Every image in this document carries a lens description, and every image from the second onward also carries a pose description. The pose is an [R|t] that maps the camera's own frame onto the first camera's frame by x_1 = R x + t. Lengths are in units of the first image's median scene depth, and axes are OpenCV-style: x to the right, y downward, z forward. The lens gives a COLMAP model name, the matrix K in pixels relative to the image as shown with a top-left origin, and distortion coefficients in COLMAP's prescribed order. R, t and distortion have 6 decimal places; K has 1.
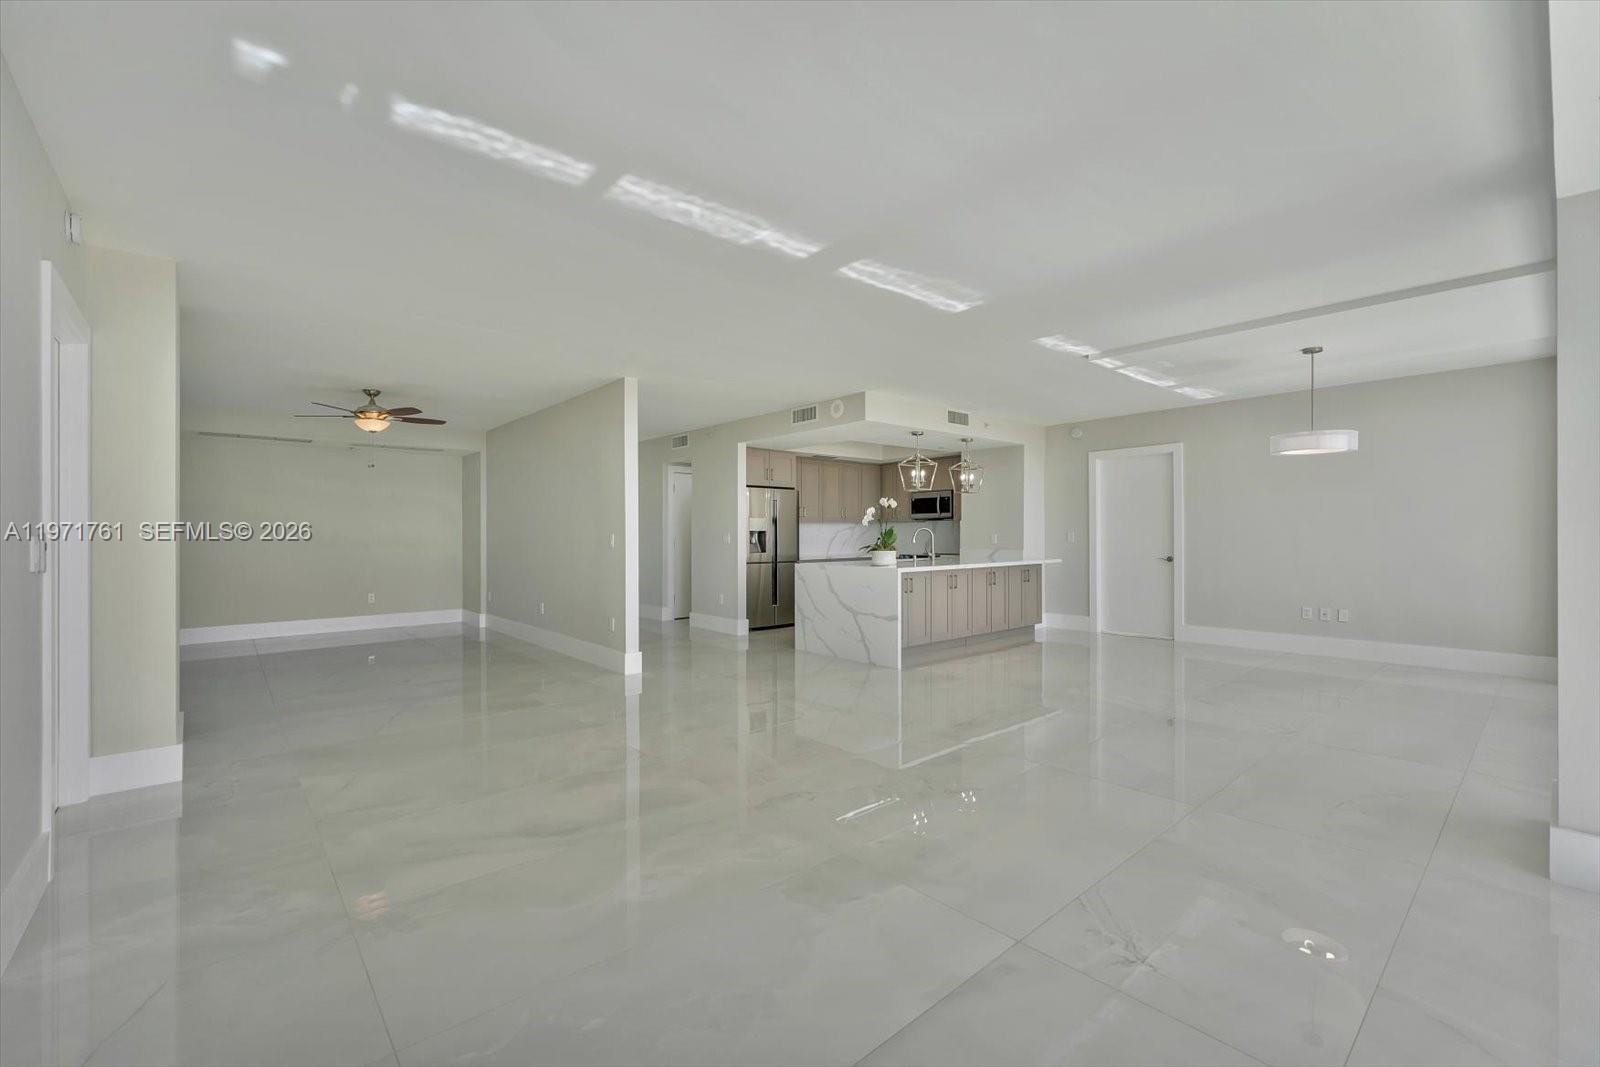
lens RADIAL K [[658.0, 0, 798.0], [0, 658.0, 534.1], [0, 0, 1]] dist [-0.009393, -0.000781]
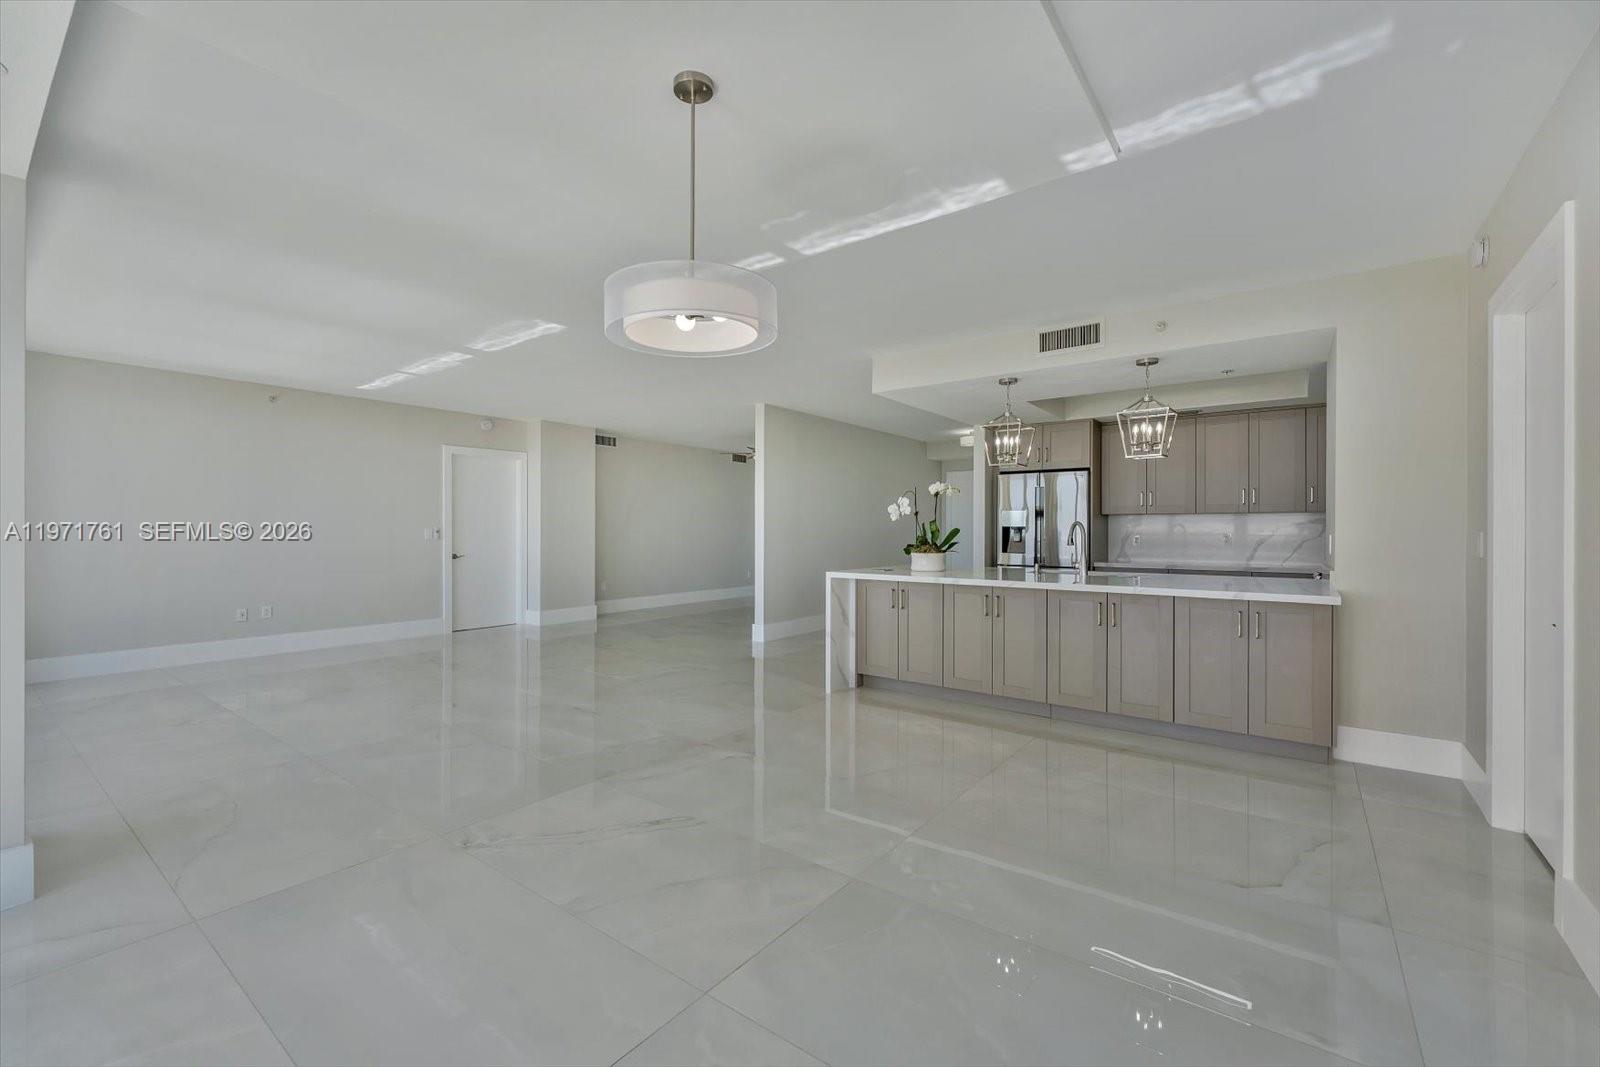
lens RADIAL K [[658.0, 0, 794.6], [0, 658.0, 529.9], [0, 0, 1]] dist [-0.009393, -0.000781]
pose [[0.223180, 0.002338, -0.974774, 0.740677], [-0.000917, 0.999997, 0.002189, -0.002923], [0.974777, 0.000405, 0.223182, 0.603642]]
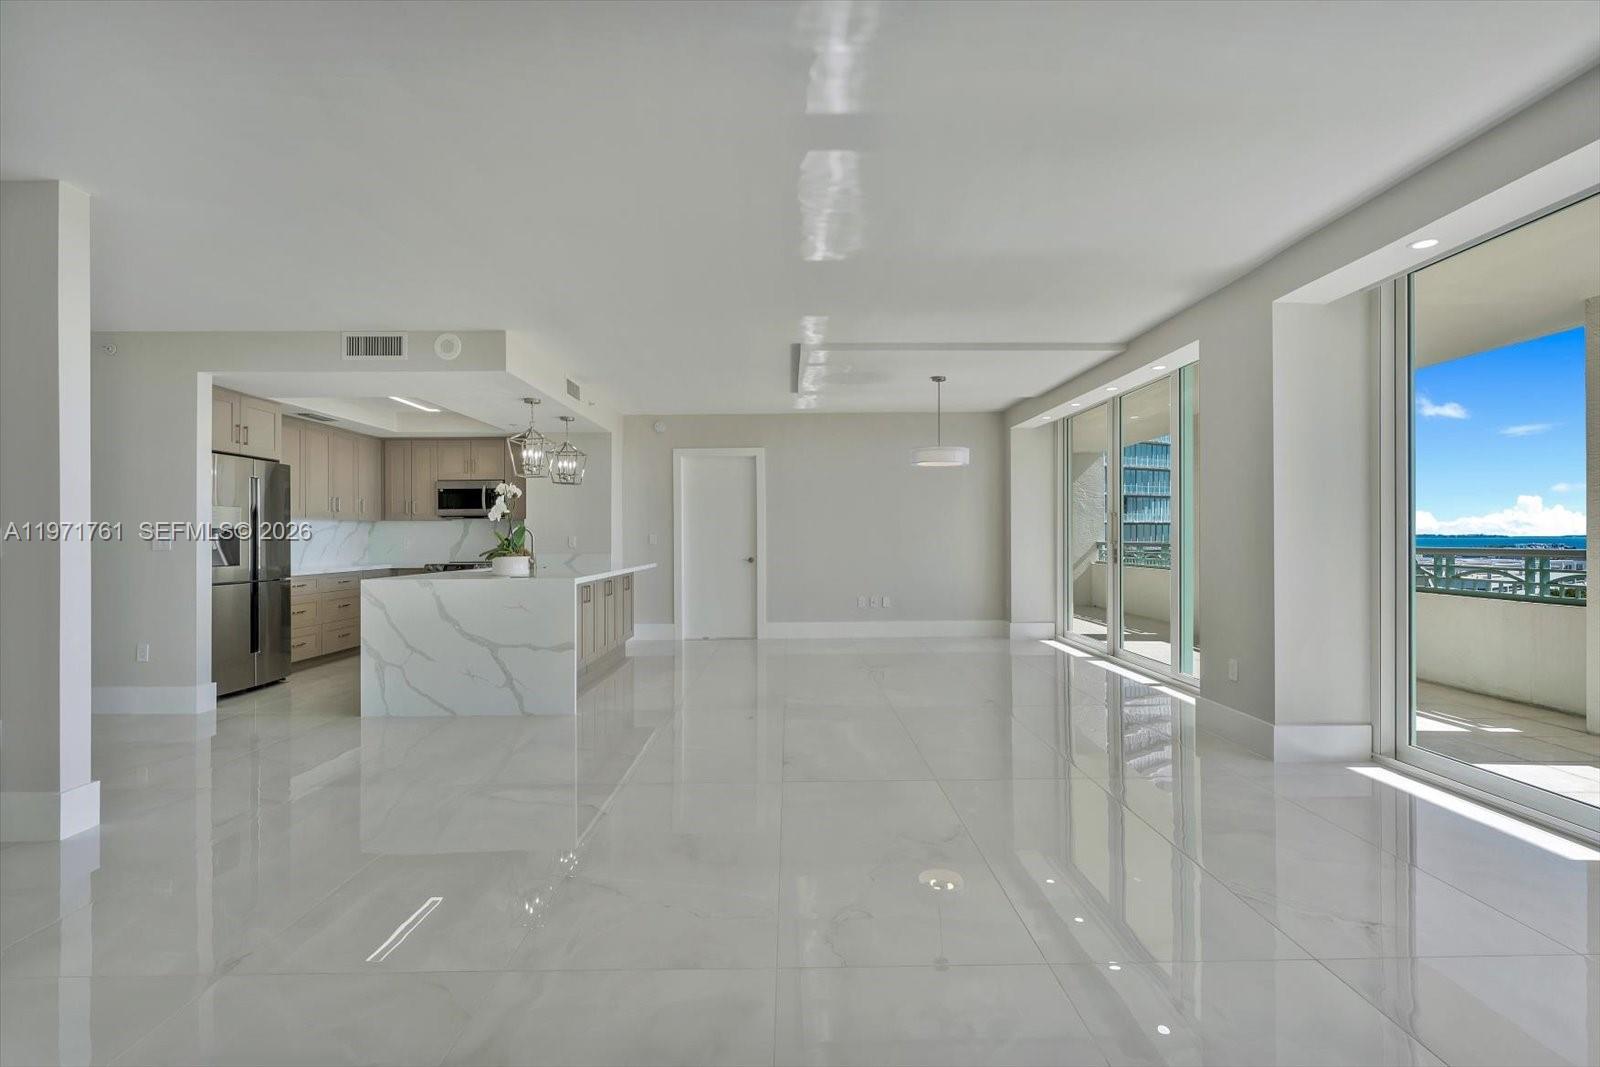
lens RADIAL K [[708.5, 0, 790.6], [0, 708.5, 535.3], [0, 0, 1]] dist [-0.004235, 0.000201]
pose [[0.650950, 0.002646, 0.759116, -0.235713], [0.002251, 0.999983, -0.005415, 0.005953], [-0.759117, 0.005233, 0.650933, 0.235193]]
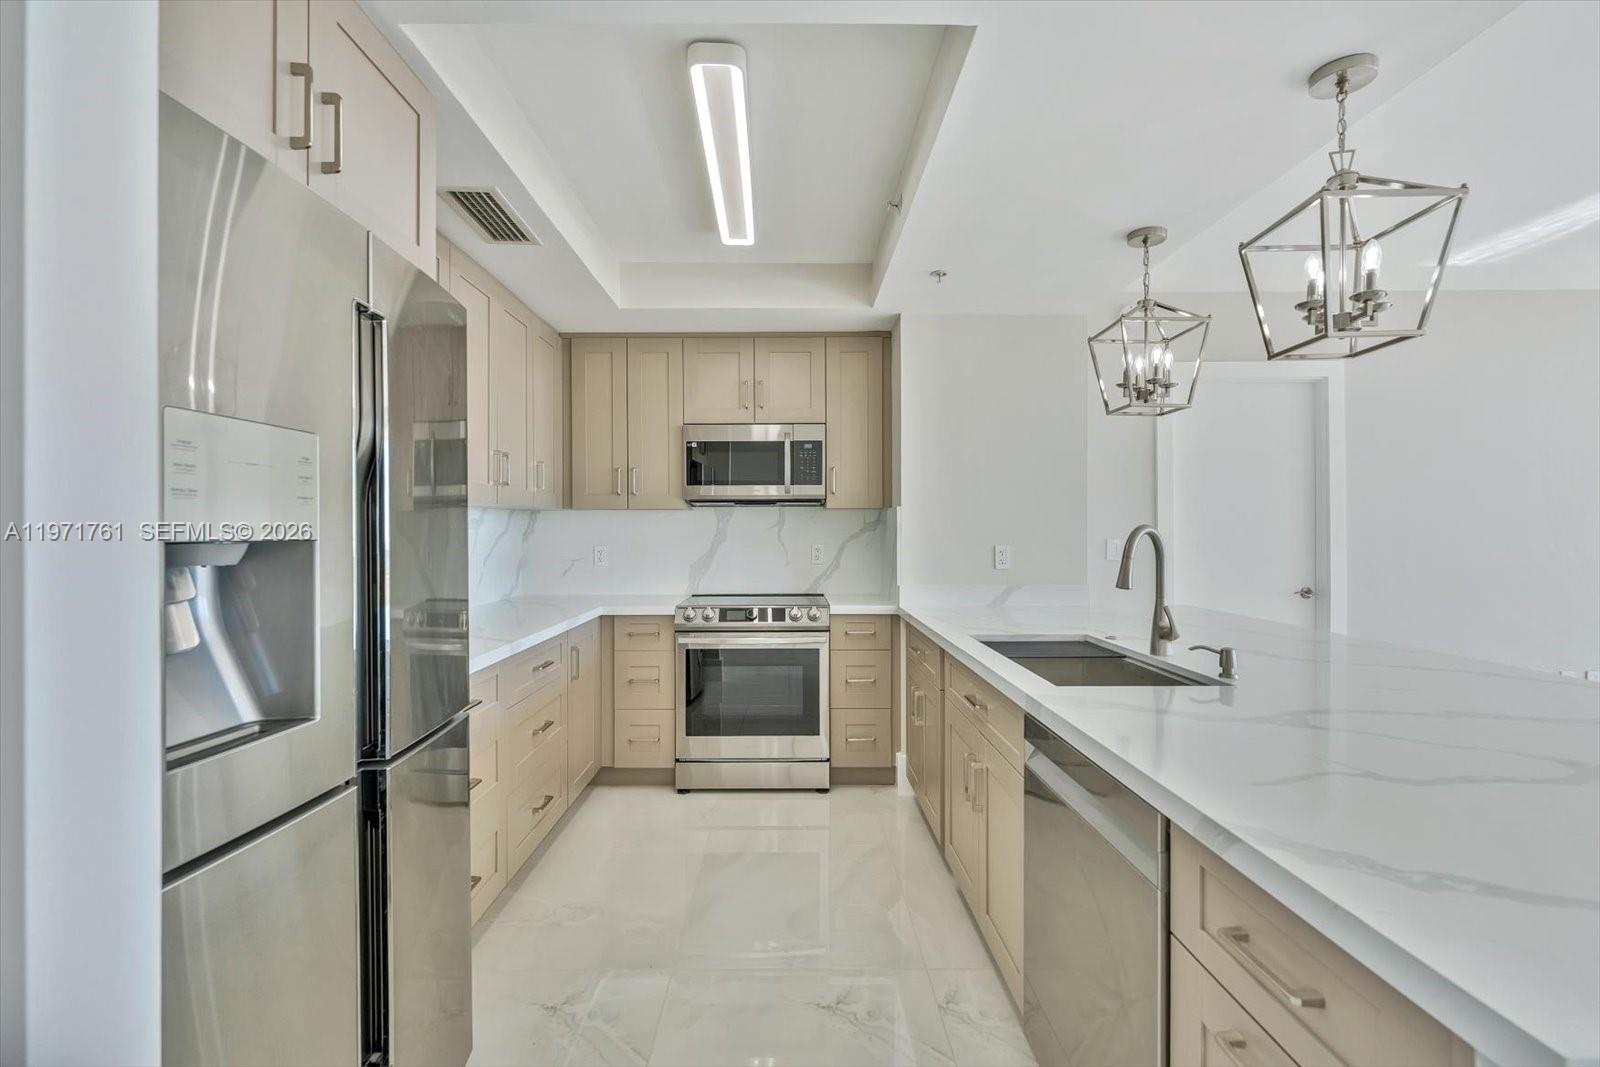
lens RADIAL K [[708.5, 0, 783.9], [0, 708.5, 525.7], [0, 0, 1]] dist [-0.004235, 0.000201]
pose [[0.654089, 0.008138, 0.756373, -0.101581], [0.000661, 0.999936, -0.011330, -0.006998], [-0.756417, 0.007911, 0.654042, 0.958857]]
